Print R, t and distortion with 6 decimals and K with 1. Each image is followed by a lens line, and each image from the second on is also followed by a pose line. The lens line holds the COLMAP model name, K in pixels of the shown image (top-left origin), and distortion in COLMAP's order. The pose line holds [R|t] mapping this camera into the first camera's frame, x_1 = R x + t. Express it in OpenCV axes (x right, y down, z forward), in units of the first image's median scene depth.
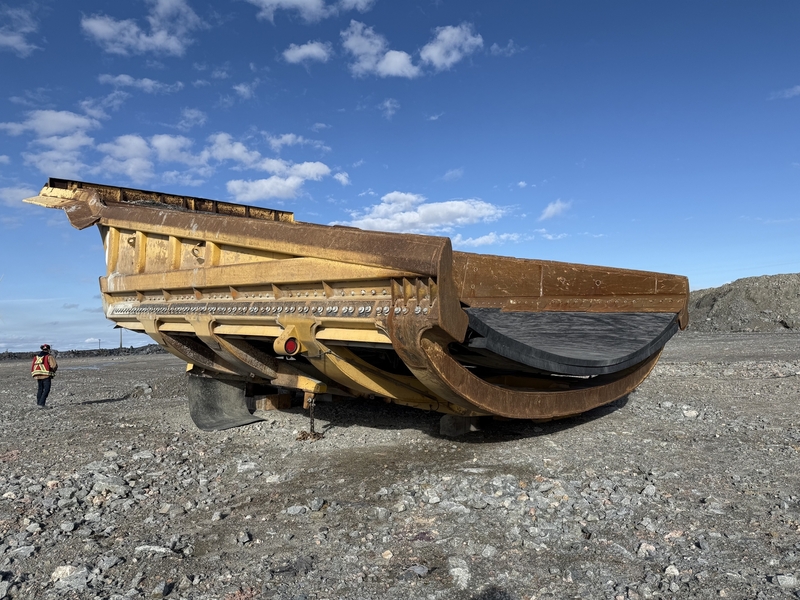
lens RADIAL K [[569.1, 0, 400.0], [0, 569.1, 300.0], [0, 0, 1]] dist [0.153149, -0.252146]
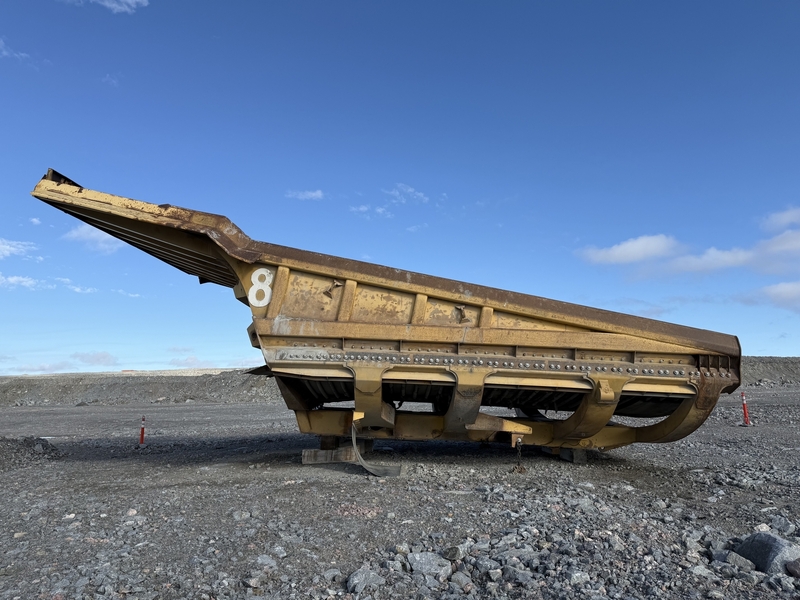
lens RADIAL K [[569.1, 0, 400.0], [0, 569.1, 300.0], [0, 0, 1]] dist [0.153149, -0.252146]
pose [[0.715929, 0.130547, 0.685859, -1.334526], [-0.054125, 0.989785, -0.131898, 0.054679], [-0.696072, 0.057307, 0.715681, 0.273759]]
